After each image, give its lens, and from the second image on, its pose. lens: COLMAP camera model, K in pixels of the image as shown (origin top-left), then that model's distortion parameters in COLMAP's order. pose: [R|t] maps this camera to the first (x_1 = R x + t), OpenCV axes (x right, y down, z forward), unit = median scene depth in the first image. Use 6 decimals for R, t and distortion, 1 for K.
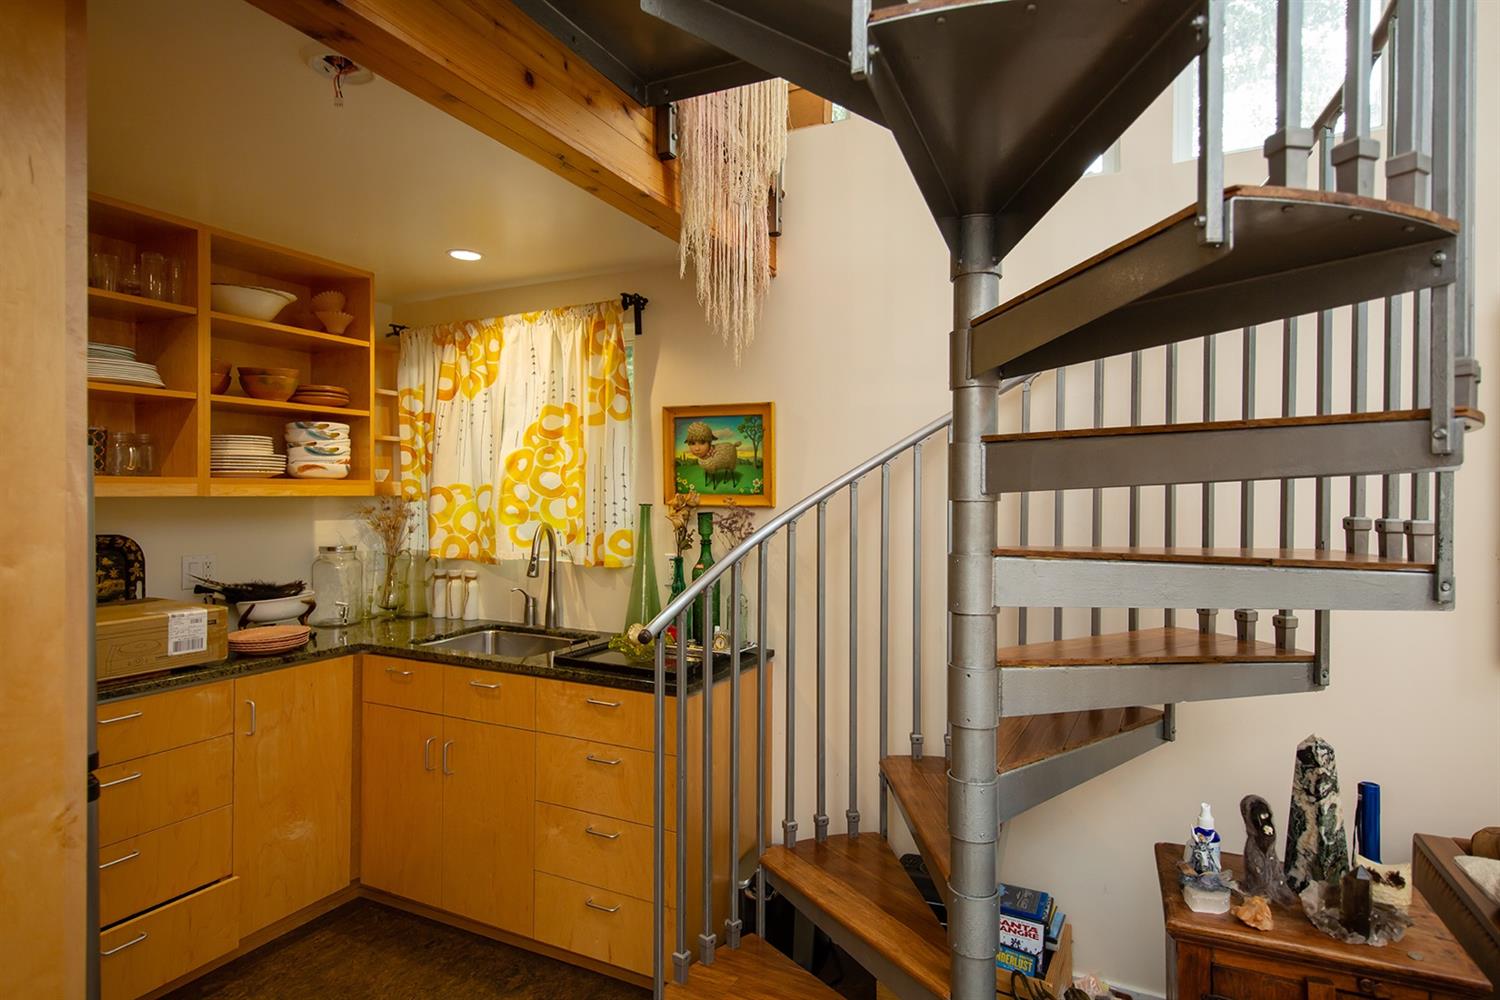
lens RADIAL K [[810.1, 0, 754.8], [0, 810.1, 494.4], [0, 0, 1]] dist [0.006837, 0.000291]
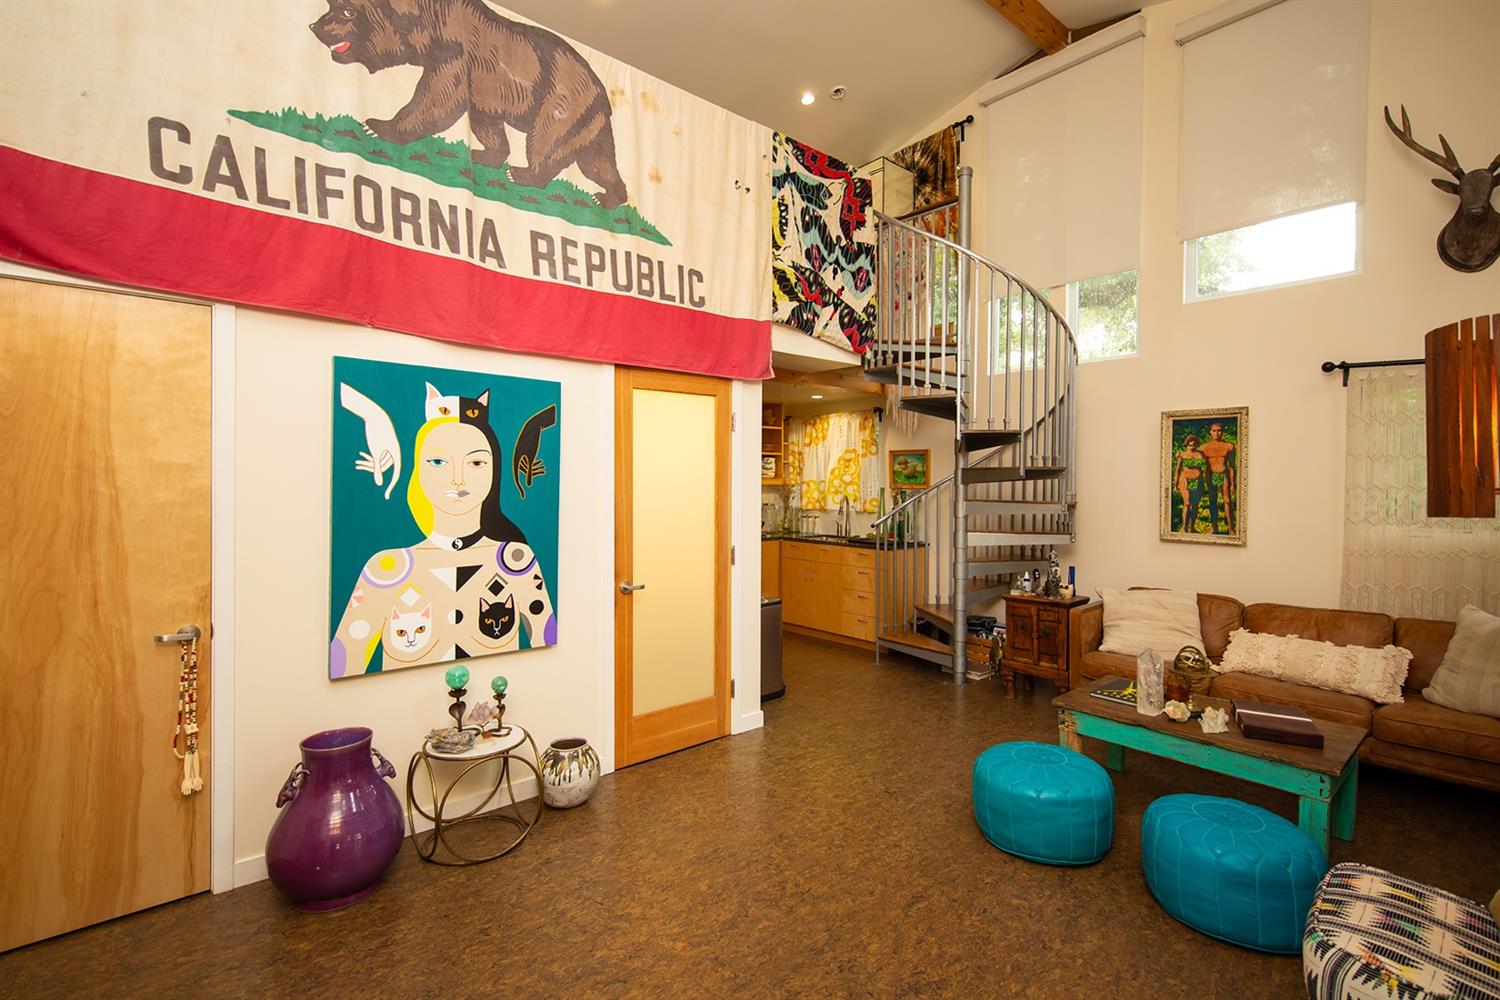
lens RADIAL K [[689.6, 0, 749.1], [0, 689.6, 487.6], [0, 0, 1]] dist [0.000309, 0.000005]
pose [[0.921011, 0.002043, -0.389531, 0.318027], [0.000578, 0.999978, 0.006612, -0.003342], [0.389536, -0.006315, 0.920989, -1.151276]]
